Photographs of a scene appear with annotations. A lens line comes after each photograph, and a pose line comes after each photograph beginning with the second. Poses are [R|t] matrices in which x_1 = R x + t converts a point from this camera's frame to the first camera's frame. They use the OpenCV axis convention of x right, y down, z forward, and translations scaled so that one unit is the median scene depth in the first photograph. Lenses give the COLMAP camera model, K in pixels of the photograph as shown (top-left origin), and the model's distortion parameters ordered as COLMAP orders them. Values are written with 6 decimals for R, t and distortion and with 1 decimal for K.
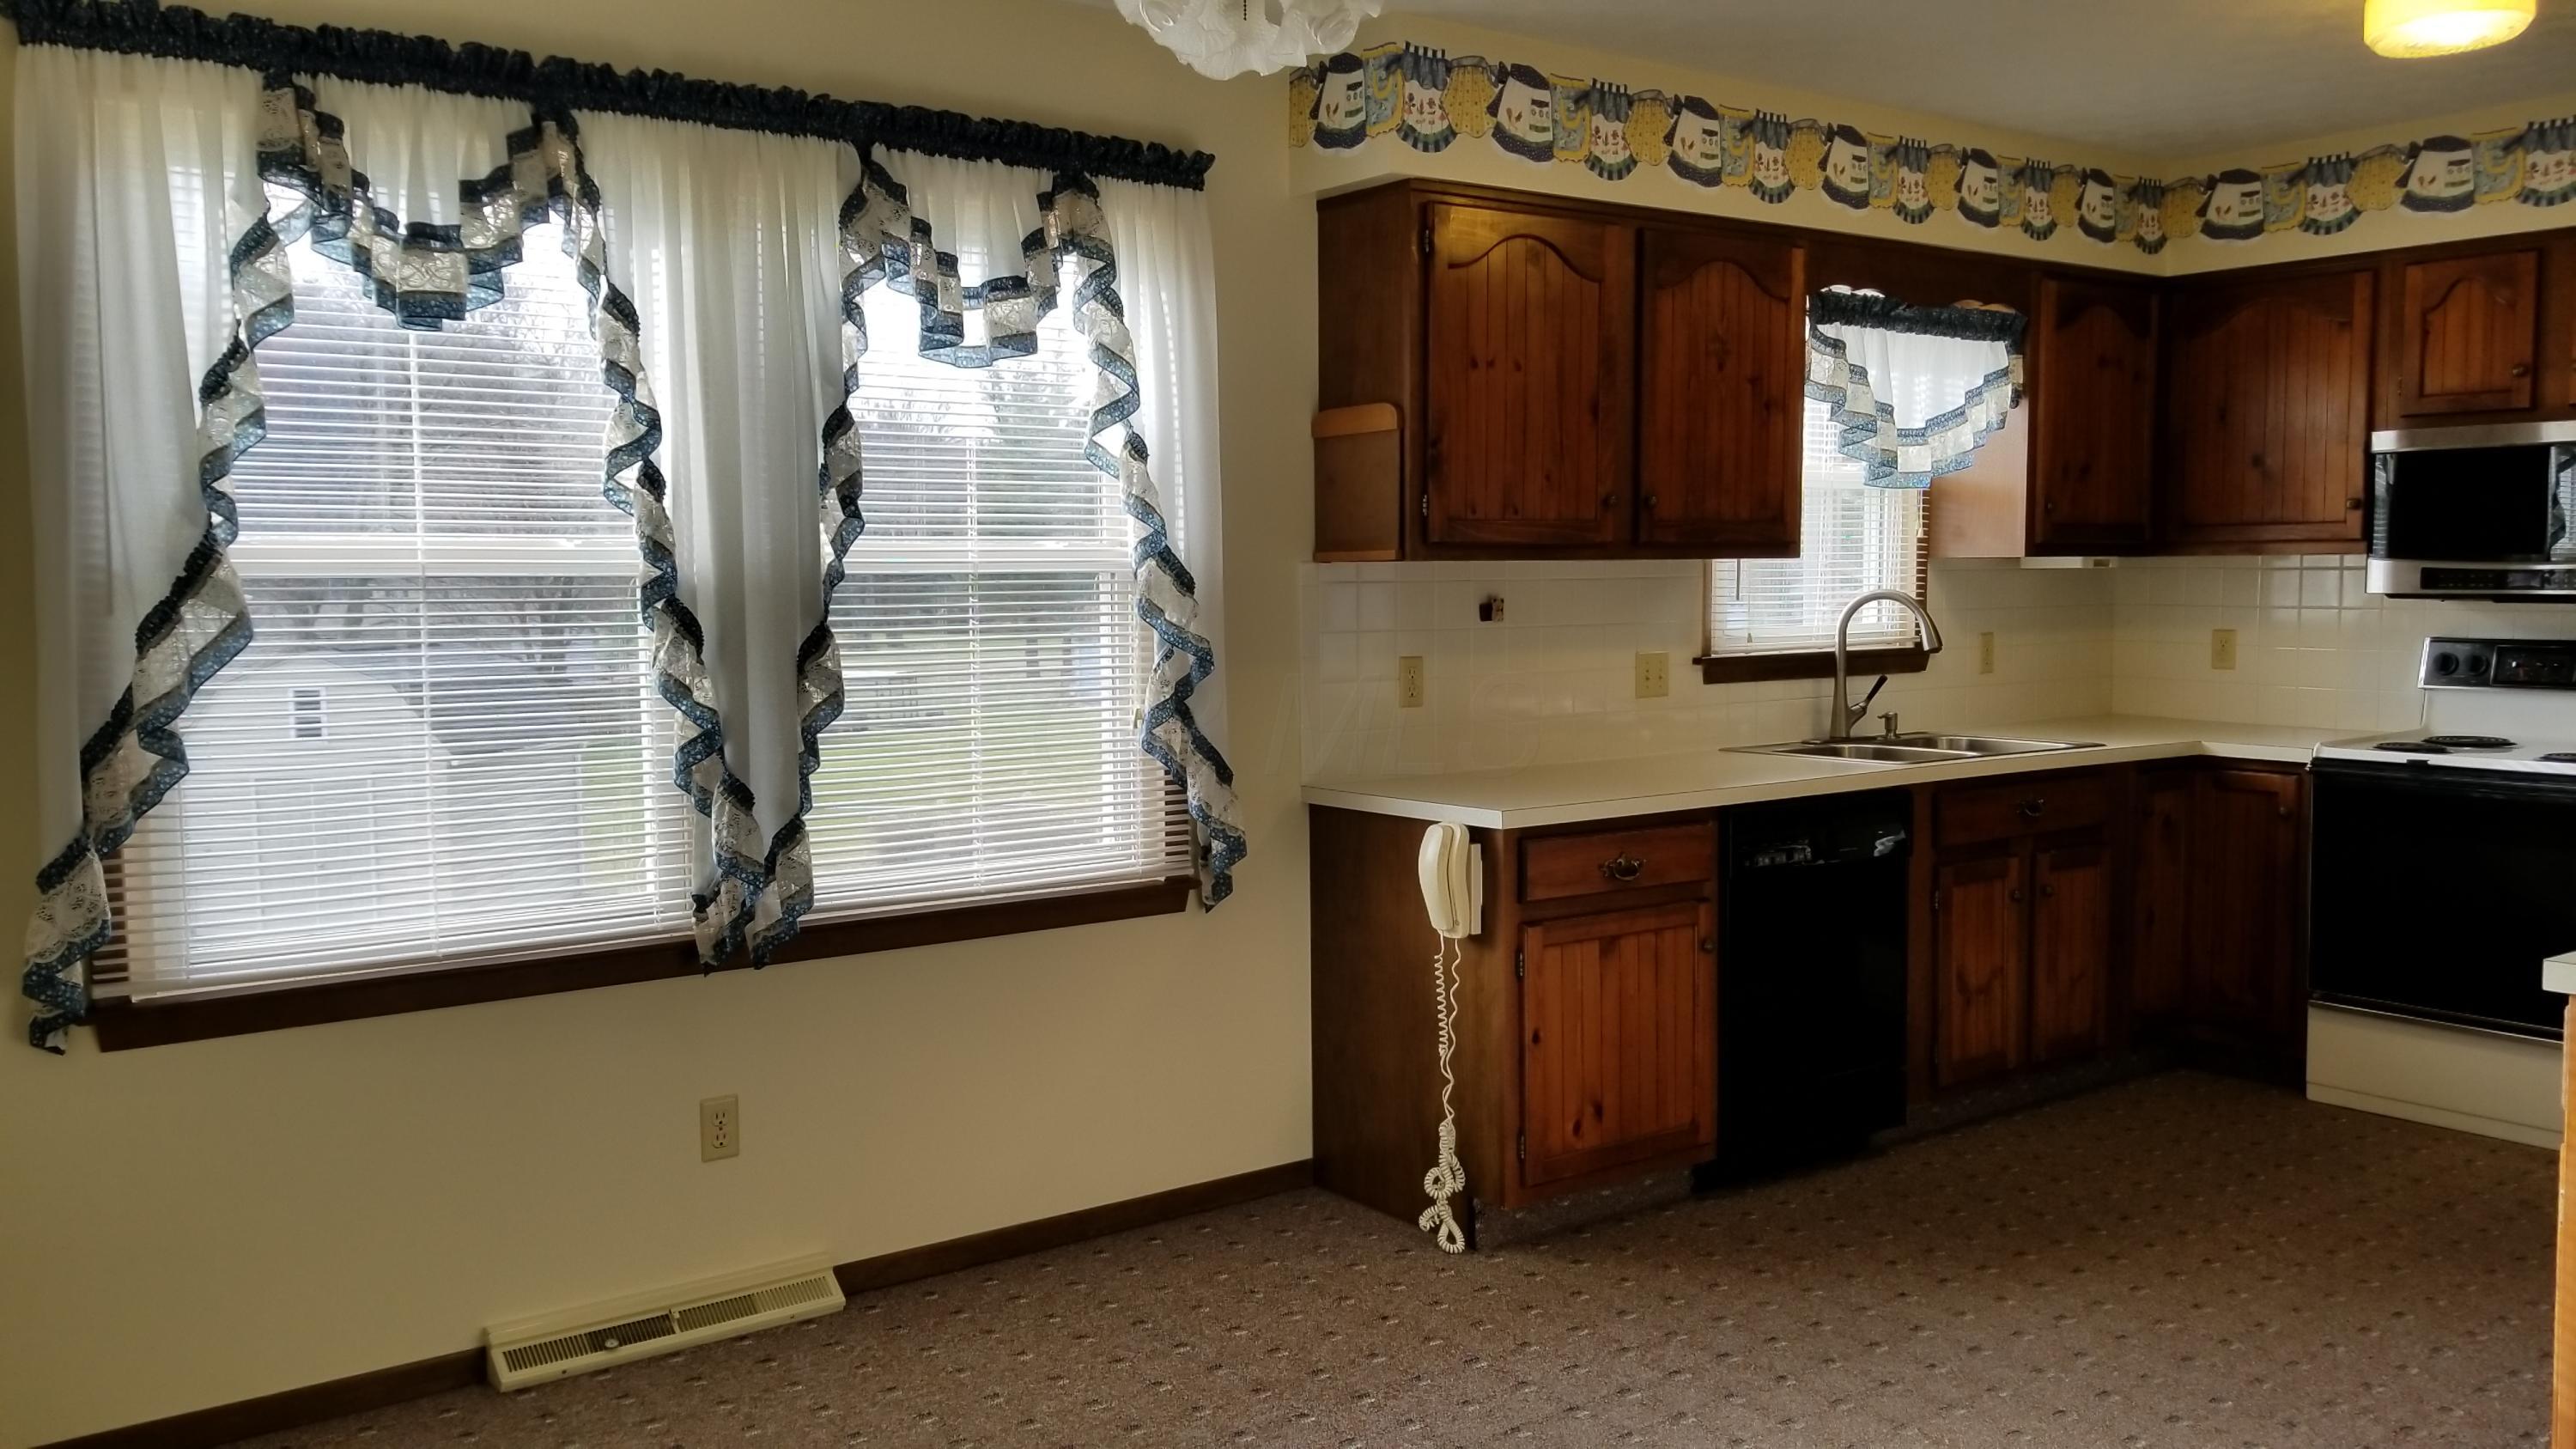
lens RADIAL K [[1997.0, 0, 1268.0], [0, 1997.0, 717.5], [0, 0, 1]] dist [0.084252, -0.128753]
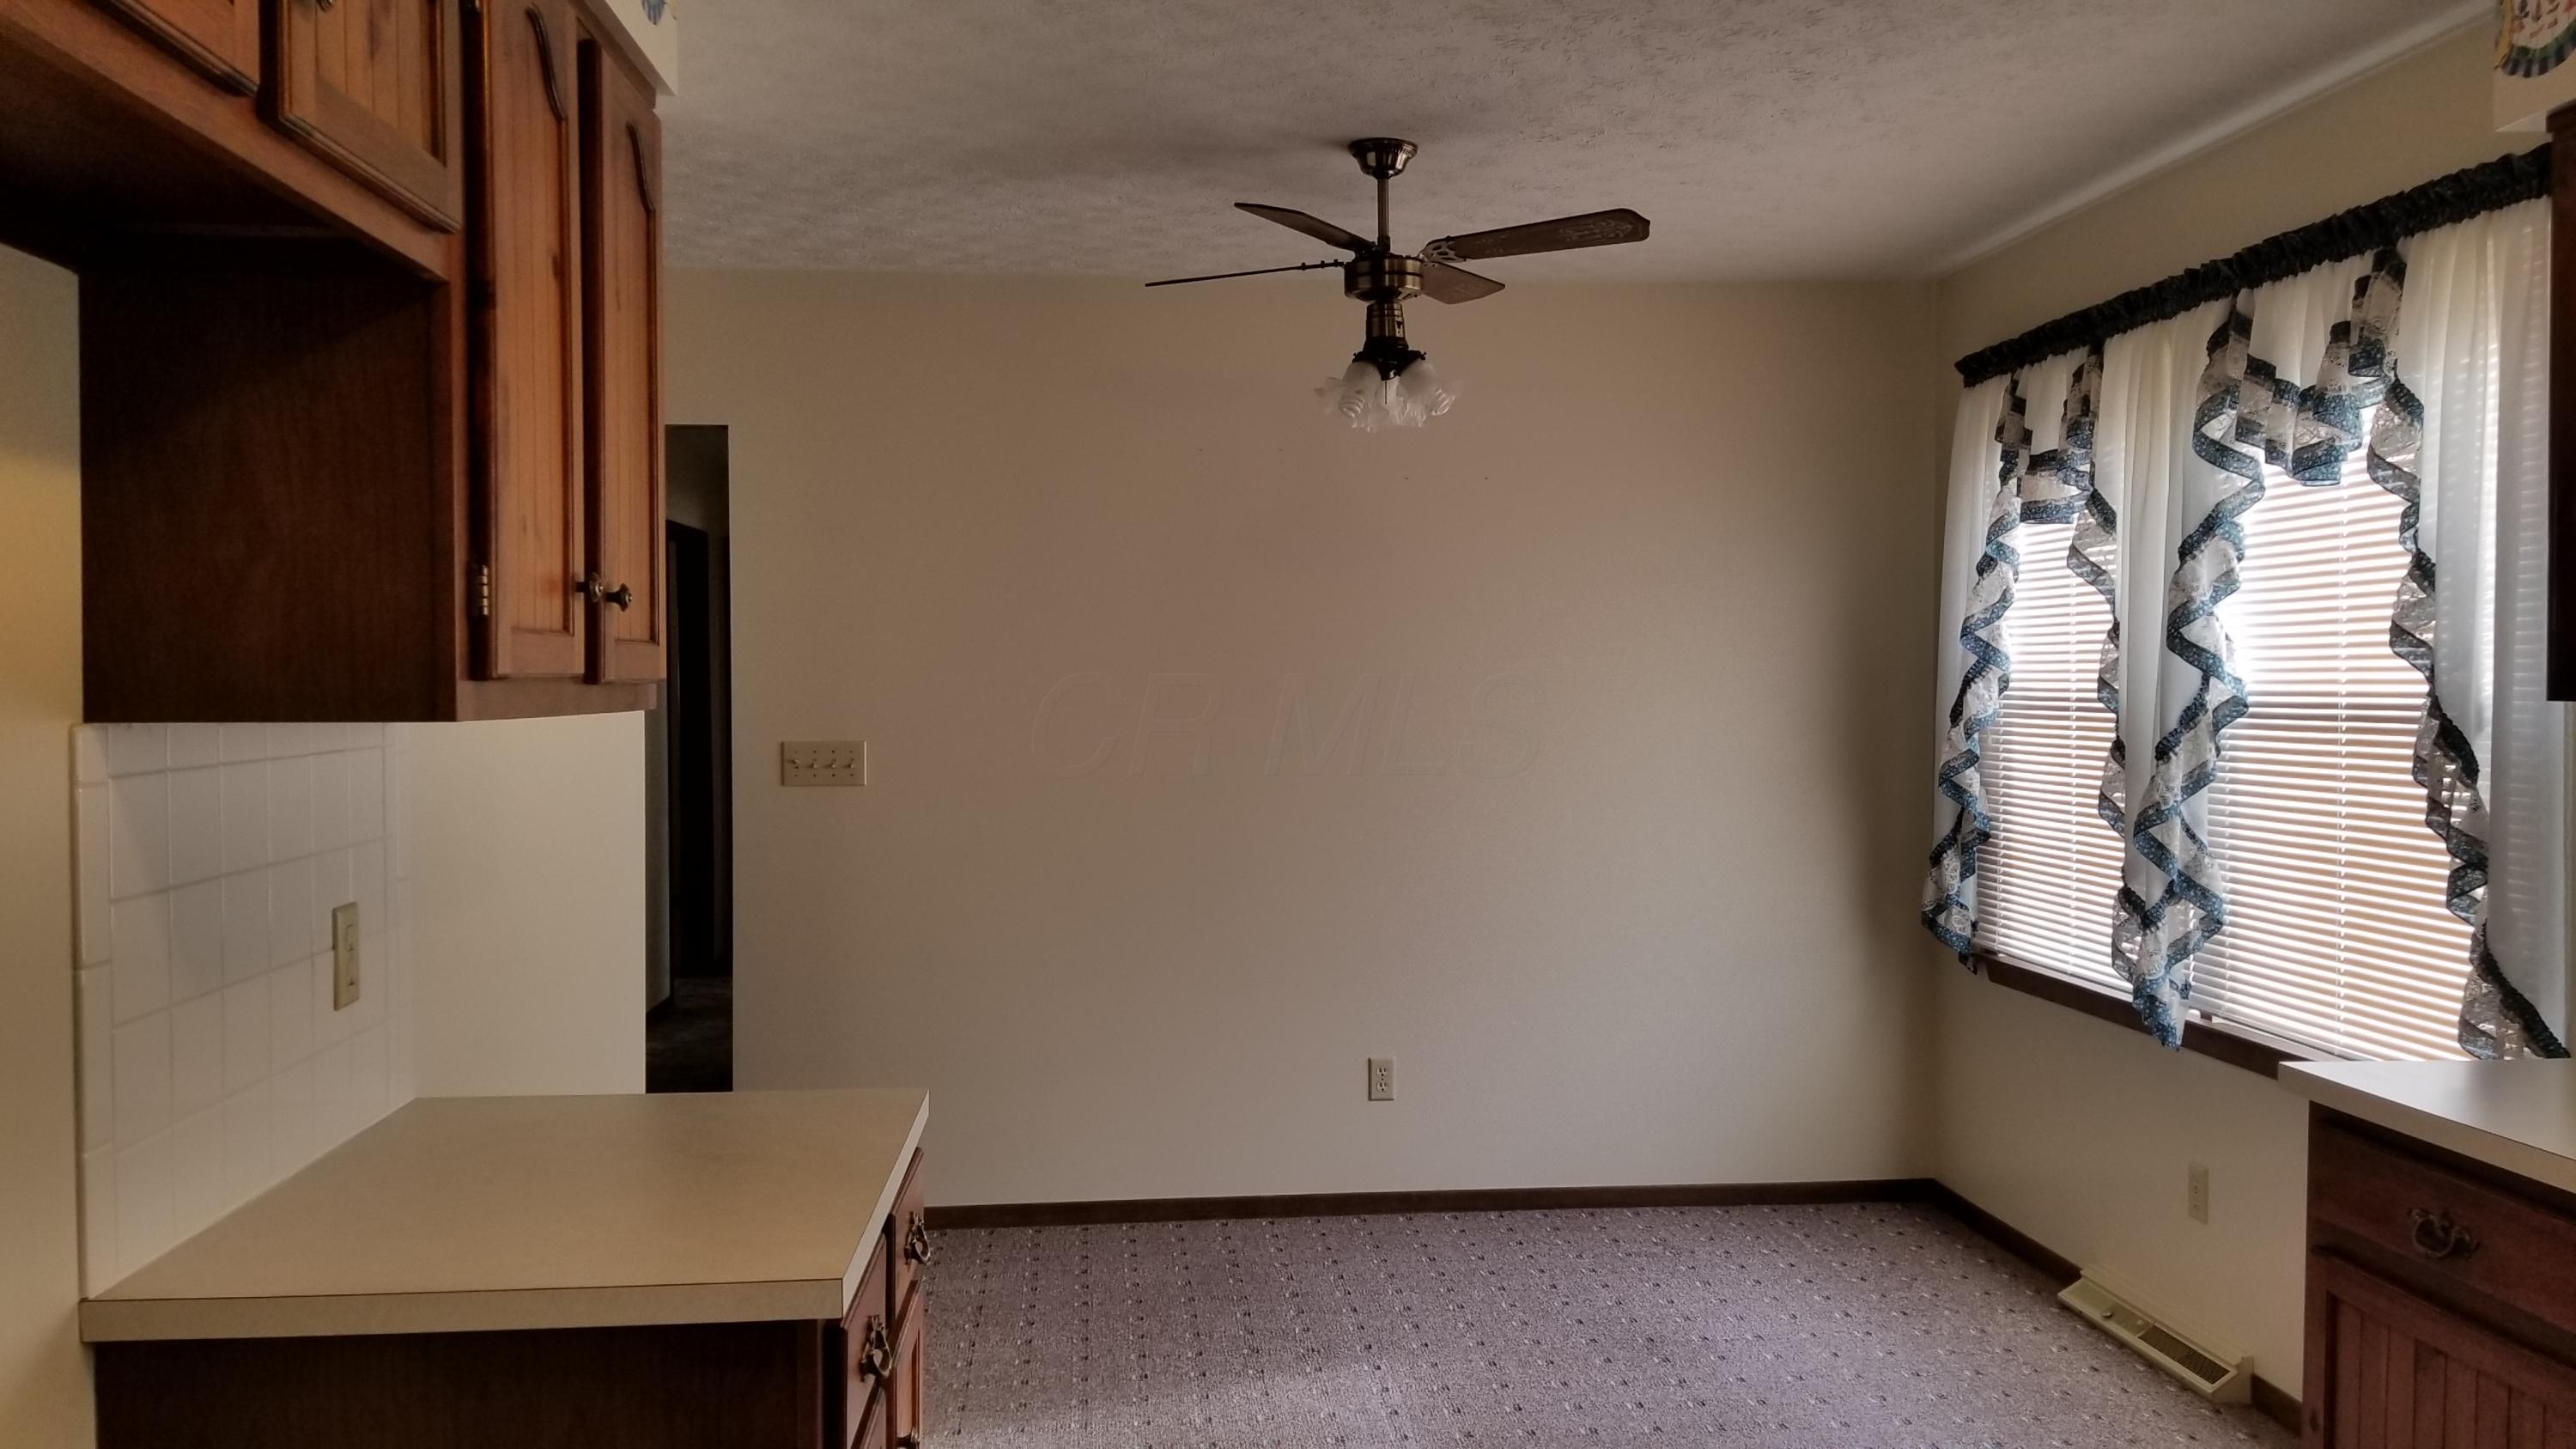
lens RADIAL K [[2034.3, 0, 1282.4], [0, 2034.3, 733.8], [0, 0, 1]] dist [0.094223, -0.144157]
pose [[-0.512967, 0.038056, -0.857564, 0.811065], [-0.050099, 0.995987, 0.074166, -0.092981], [0.856945, 0.081008, -0.509002, 0.946691]]
